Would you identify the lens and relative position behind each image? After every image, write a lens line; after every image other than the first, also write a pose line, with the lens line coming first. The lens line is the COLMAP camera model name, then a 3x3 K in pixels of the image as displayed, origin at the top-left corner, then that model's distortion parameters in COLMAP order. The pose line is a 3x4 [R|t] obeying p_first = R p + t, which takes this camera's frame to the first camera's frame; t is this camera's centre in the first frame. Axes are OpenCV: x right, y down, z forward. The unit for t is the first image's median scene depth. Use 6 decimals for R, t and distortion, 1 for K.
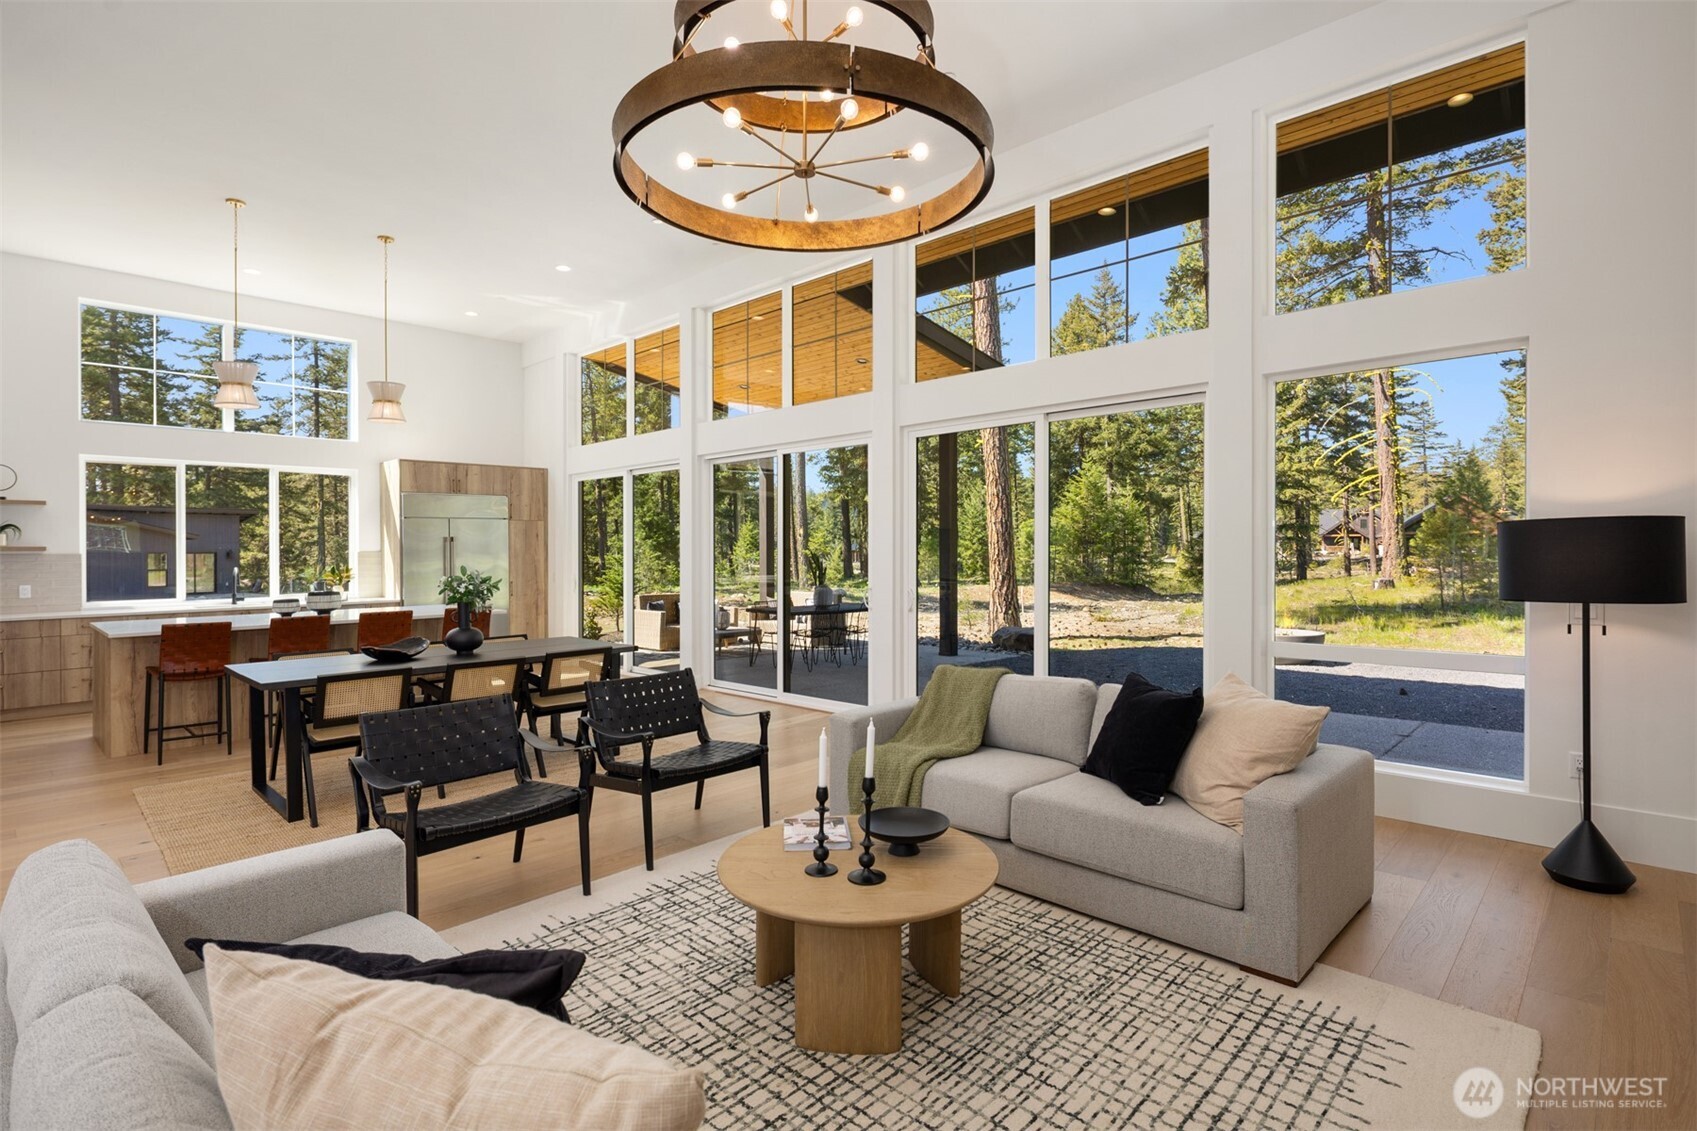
lens RADIAL K [[834.6, 0, 864.8], [0, 834.6, 539.8], [0, 0, 1]] dist [0.001006, -0.001530]
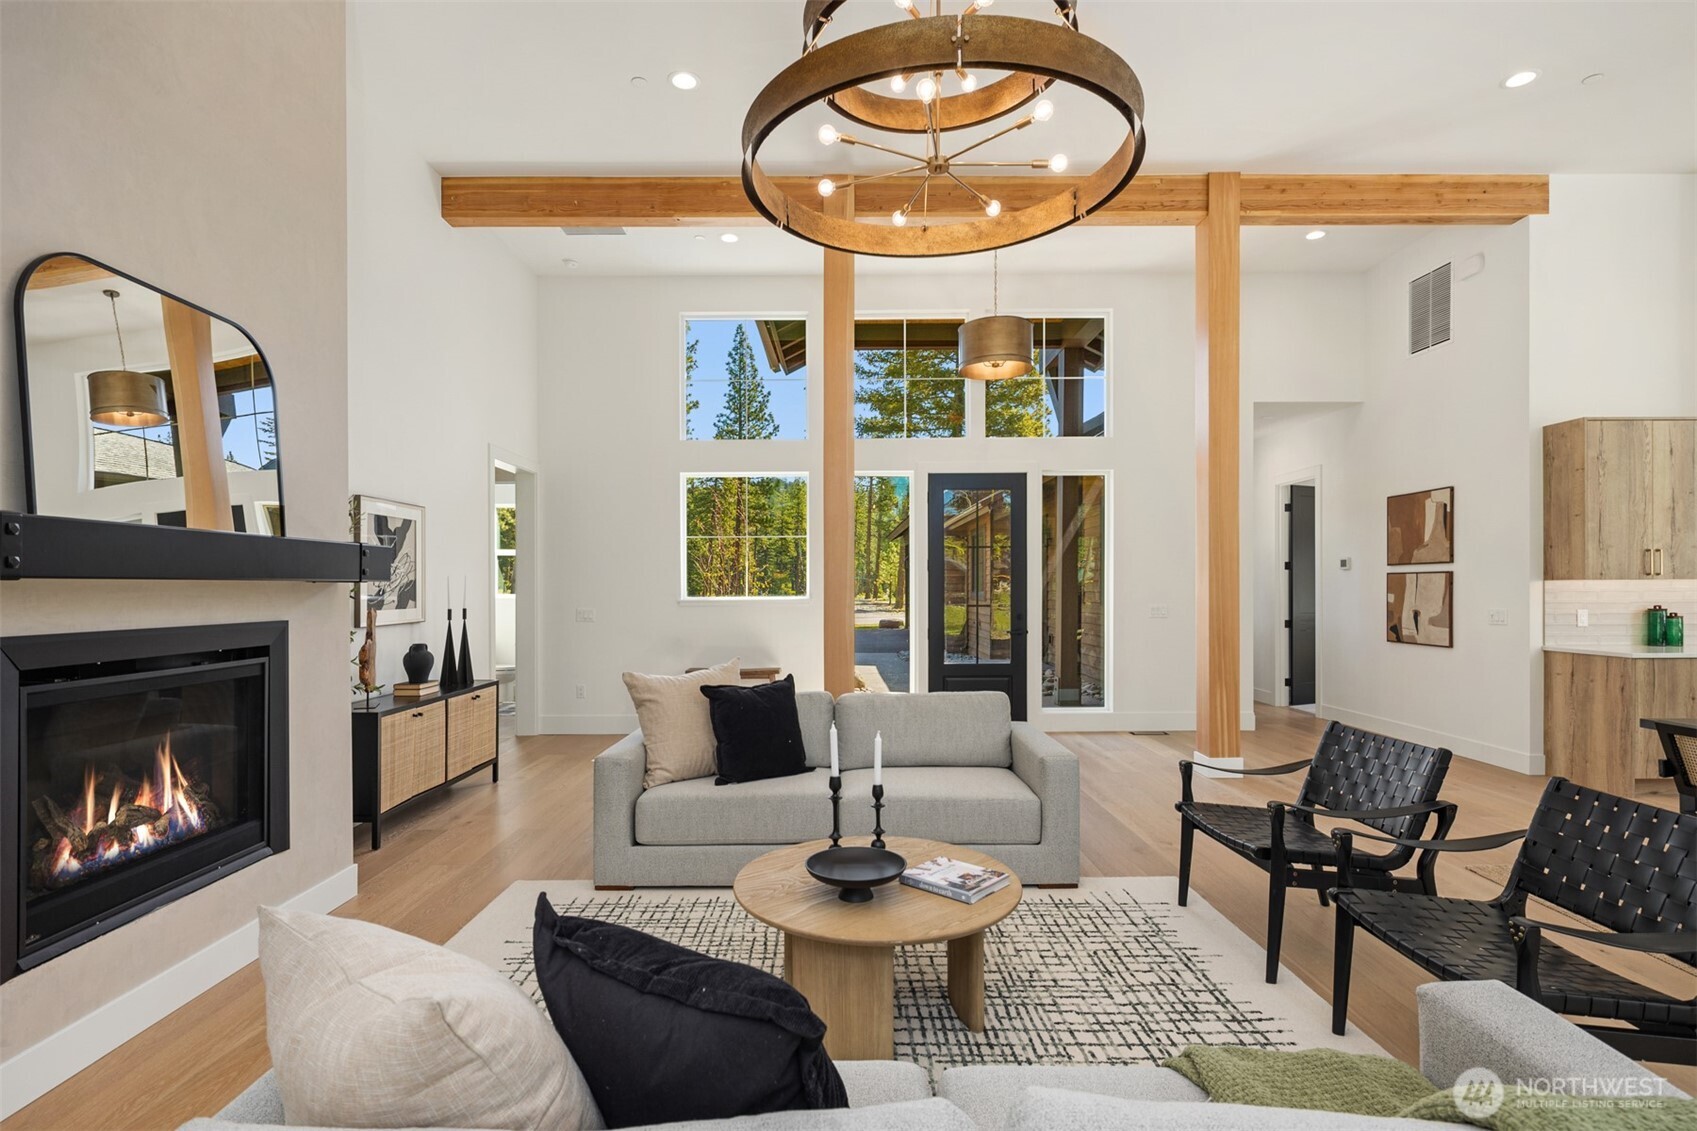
lens RADIAL K [[834.6, 0, 836.6], [0, 834.6, 568.7], [0, 0, 1]] dist [0.001006, -0.001530]
pose [[-0.713082, 0.007202, -0.701043, 0.215504], [0.006448, 0.999972, 0.003714, 0.004400], [0.701051, -0.001871, -0.713109, 0.507308]]
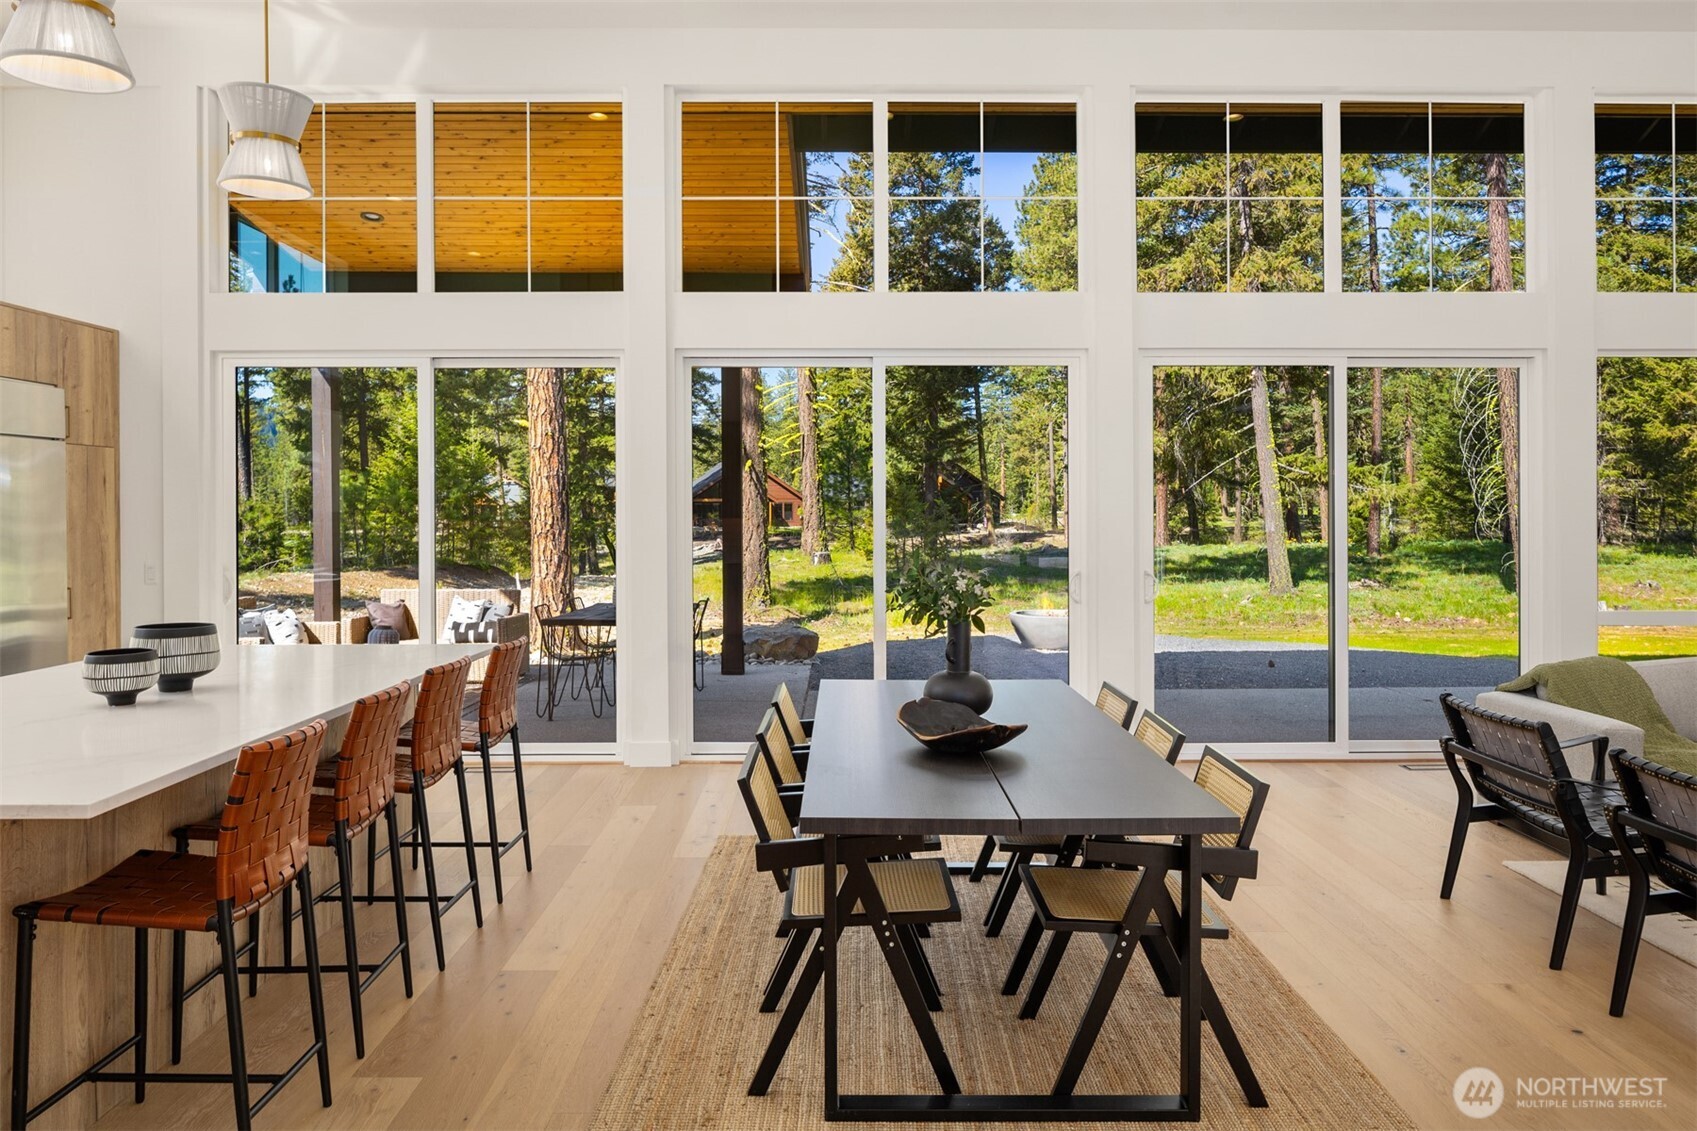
lens RADIAL K [[1158.4, 0, 840.1], [0, 1158.4, 499.4], [0, 0, 1]] dist [-0.012301, 0.009221]
pose [[0.717264, 0.016142, 0.696615, -0.639760], [-0.013495, 0.999866, -0.009273, 0.006246], [-0.696671, -0.002750, 0.717385, 0.349055]]
